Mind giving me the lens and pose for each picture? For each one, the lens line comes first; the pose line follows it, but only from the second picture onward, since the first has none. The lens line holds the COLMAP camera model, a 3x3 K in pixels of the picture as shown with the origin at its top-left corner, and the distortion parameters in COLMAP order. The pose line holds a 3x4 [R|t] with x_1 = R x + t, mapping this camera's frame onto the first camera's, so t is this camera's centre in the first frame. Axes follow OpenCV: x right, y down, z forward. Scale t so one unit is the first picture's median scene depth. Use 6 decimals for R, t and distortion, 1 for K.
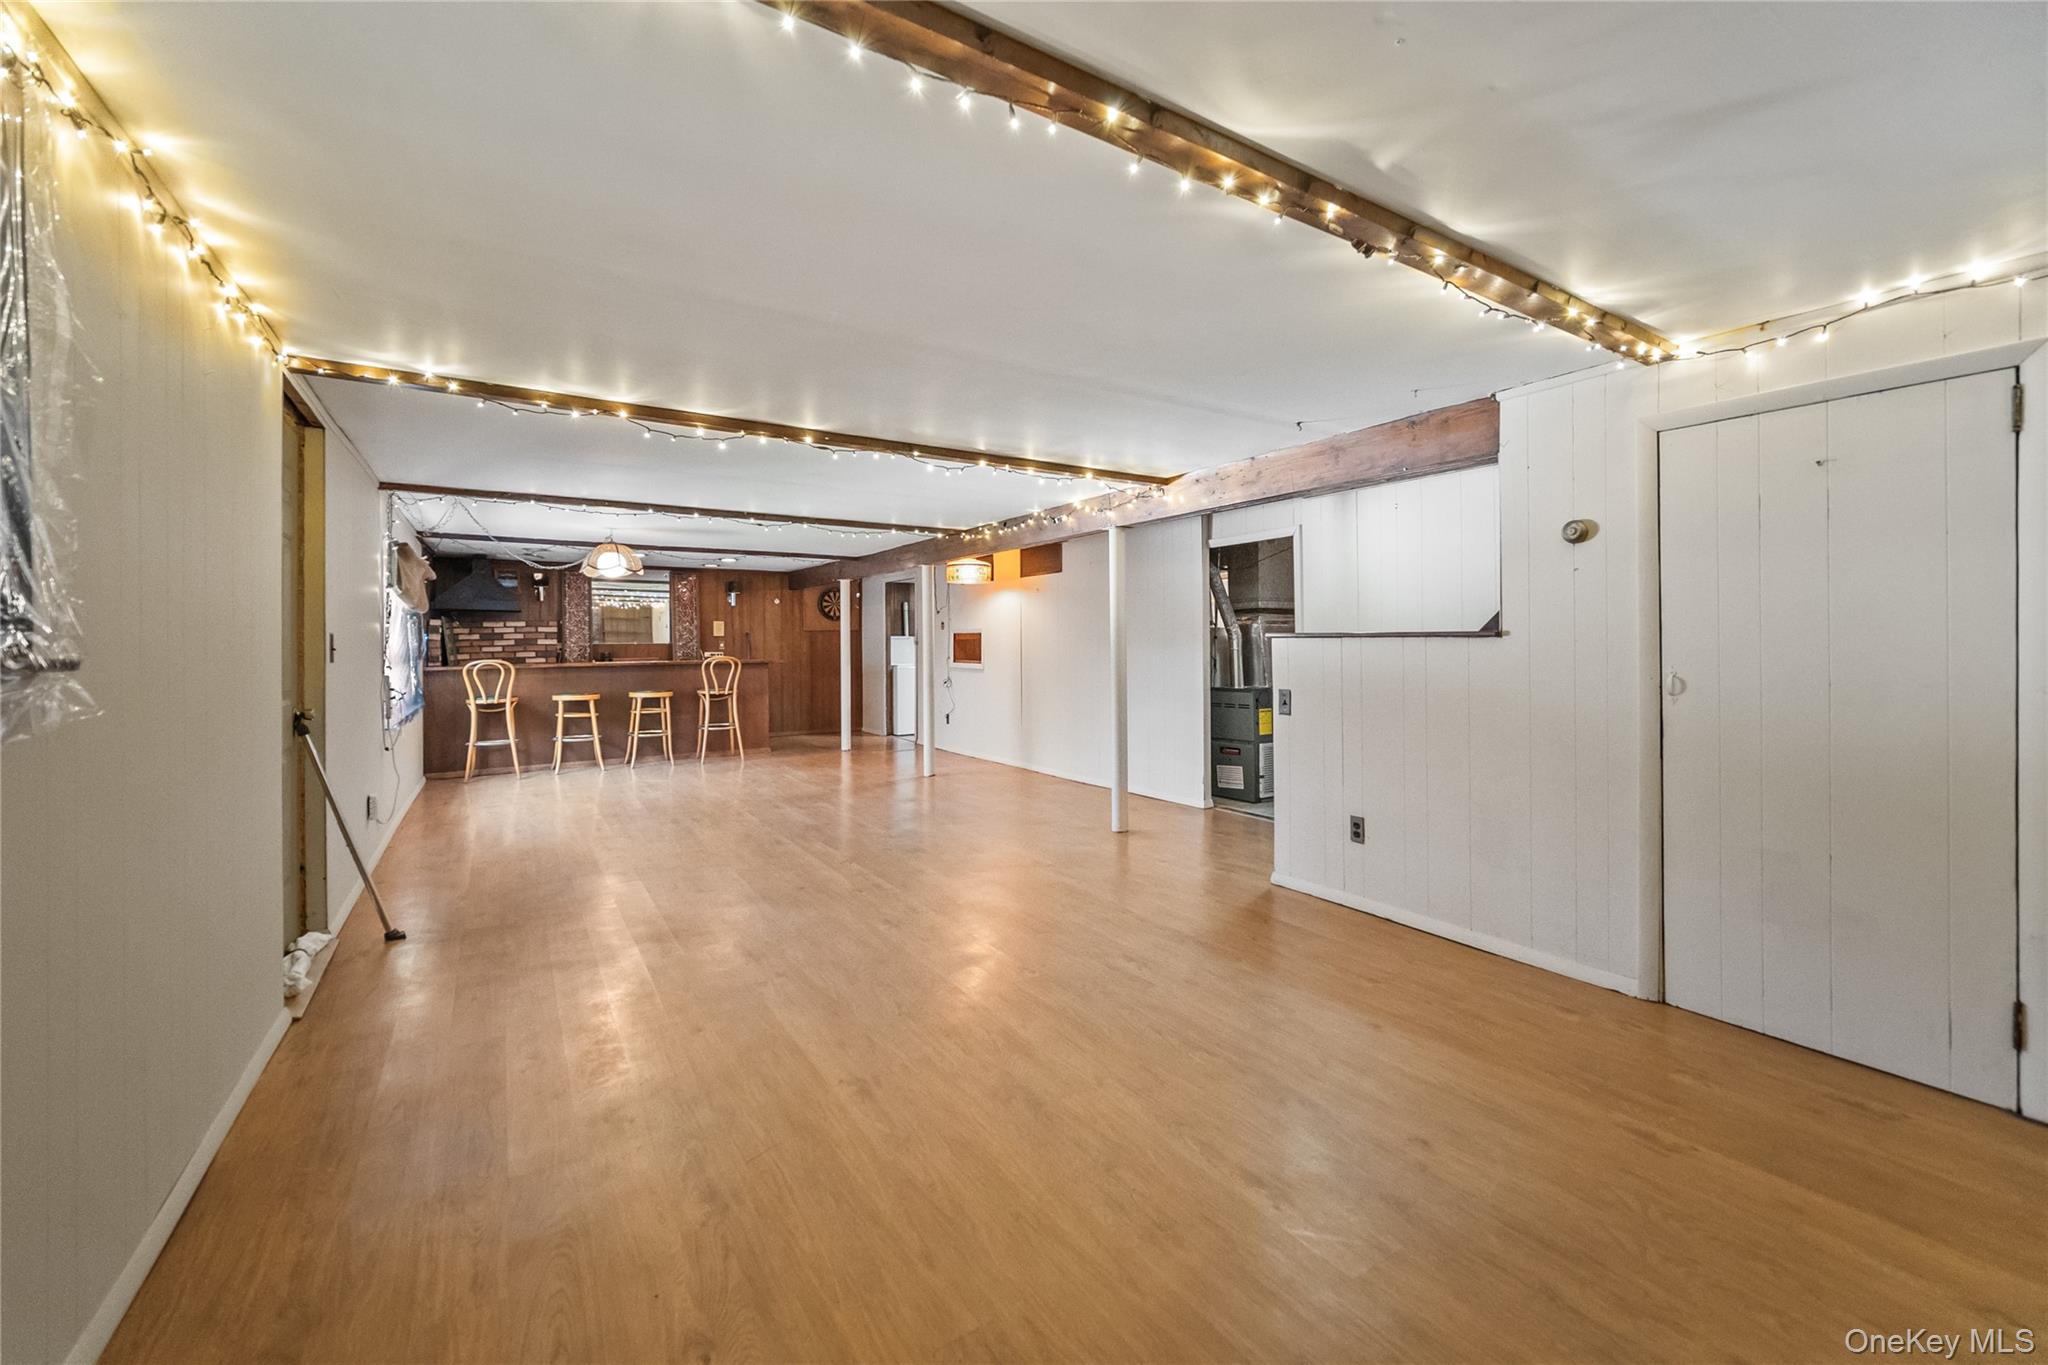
lens RADIAL K [[818.2, 0, 1000.0], [0, 818.2, 645.9], [0, 0, 1]] dist [0.000976, 0.000338]
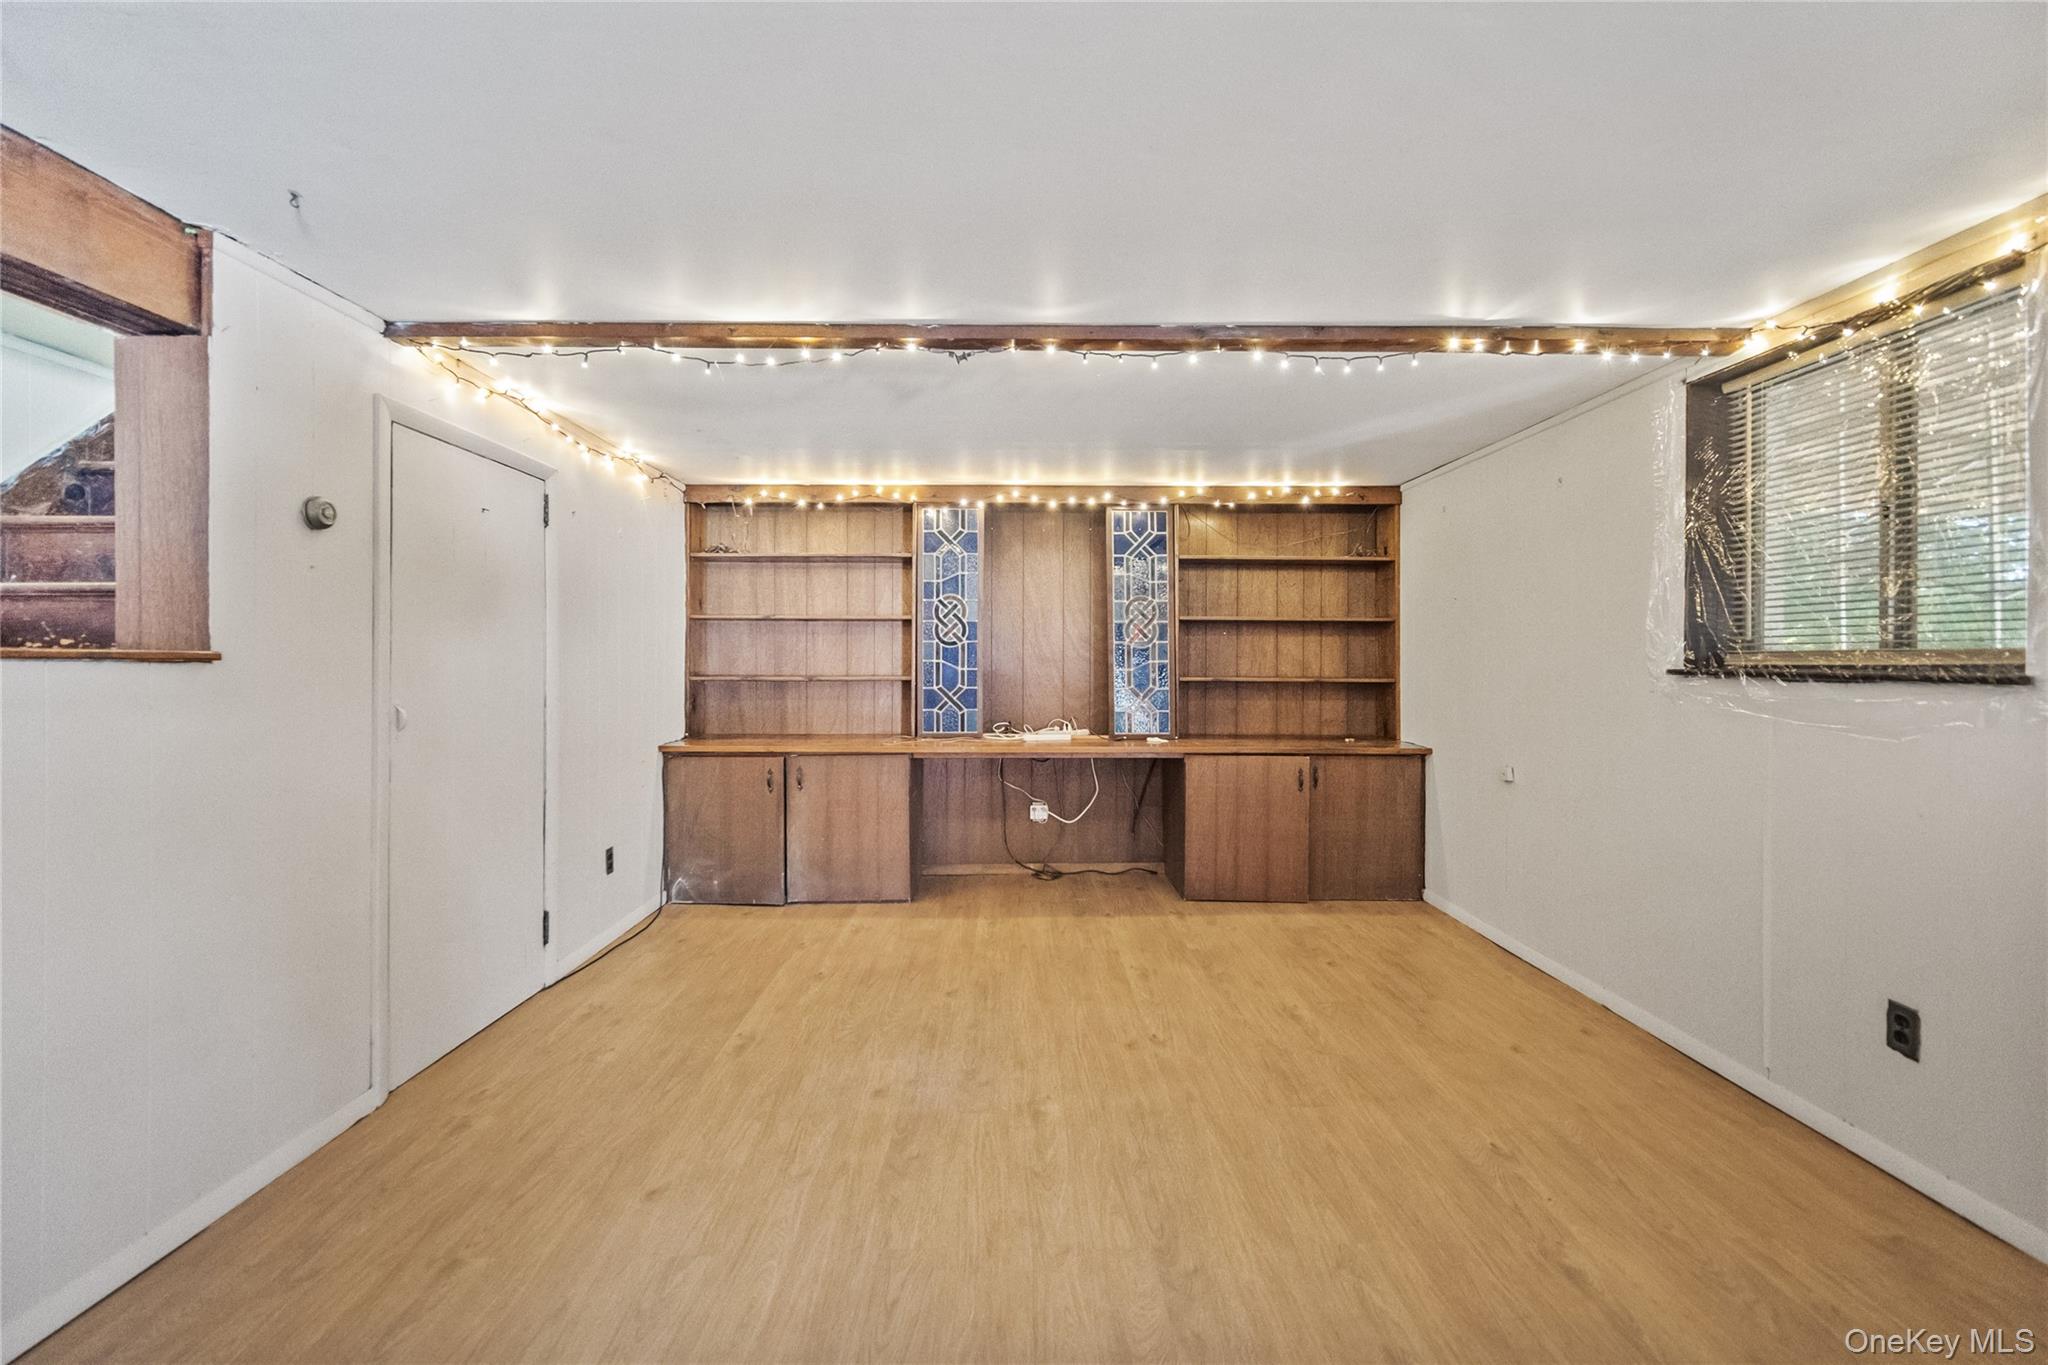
lens RADIAL K [[818.2, 0, 1020.4], [0, 818.2, 670.9], [0, 0, 1]] dist [0.000976, 0.000338]
pose [[-0.864785, 0.001372, 0.502140, -0.078348], [0.007052, 0.999931, 0.009414, -0.003320], [-0.502092, 0.011682, -0.864735, 0.586471]]
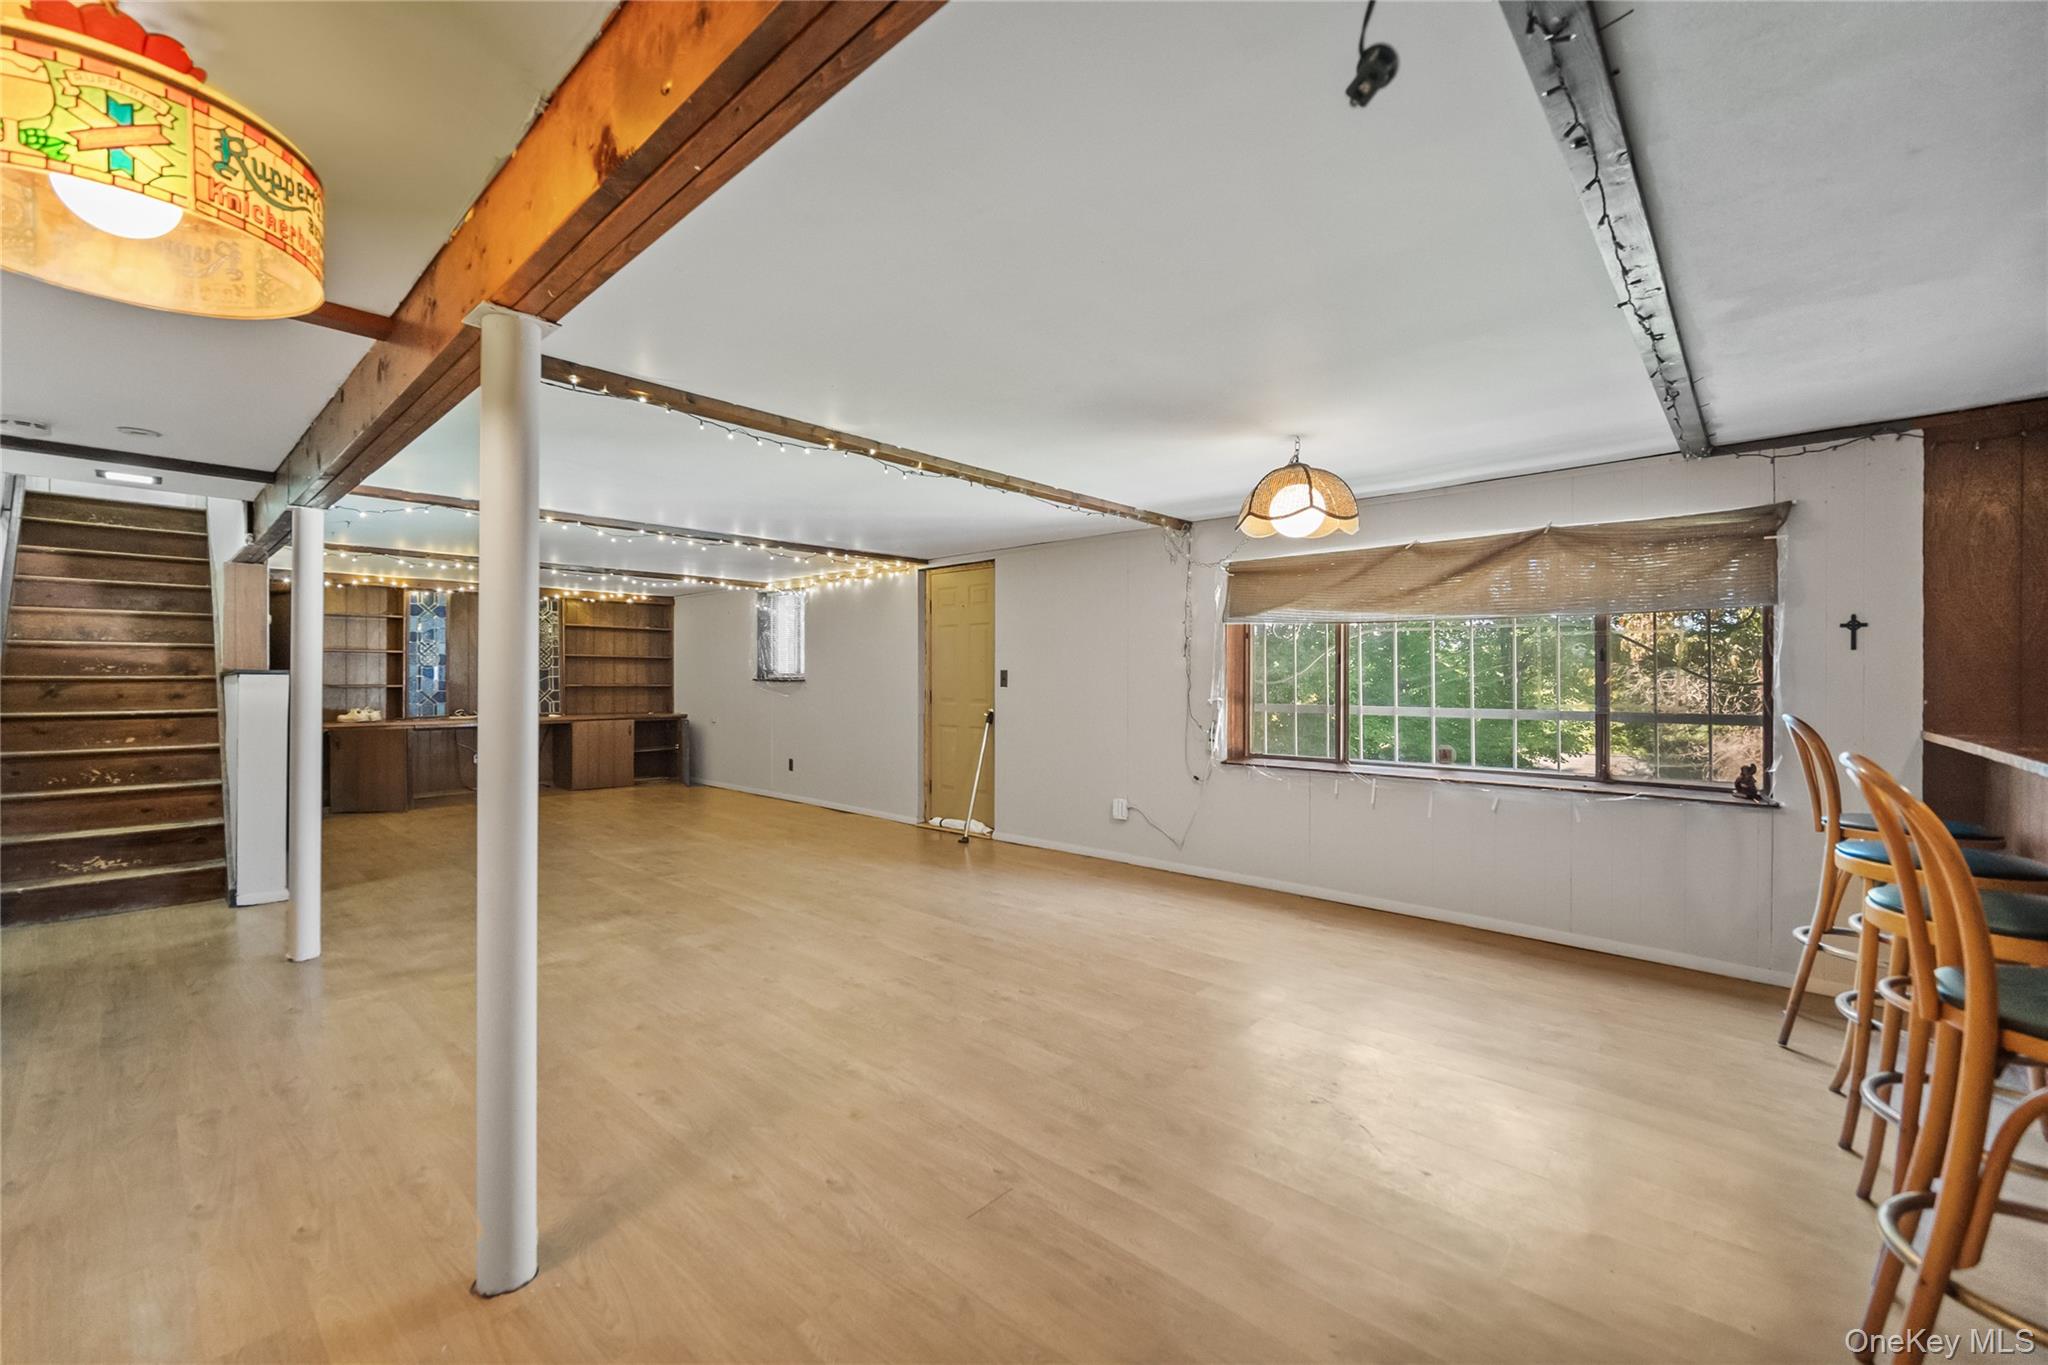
lens RADIAL K [[818.2, 0, 1026.4], [0, 818.2, 681.2], [0, 0, 1]] dist [0.000976, 0.000338]
pose [[-0.953883, 0.006325, -0.300113, -0.128076], [0.004518, 0.999967, 0.006713, -0.002575], [0.300146, 0.005048, -0.953880, 1.035441]]
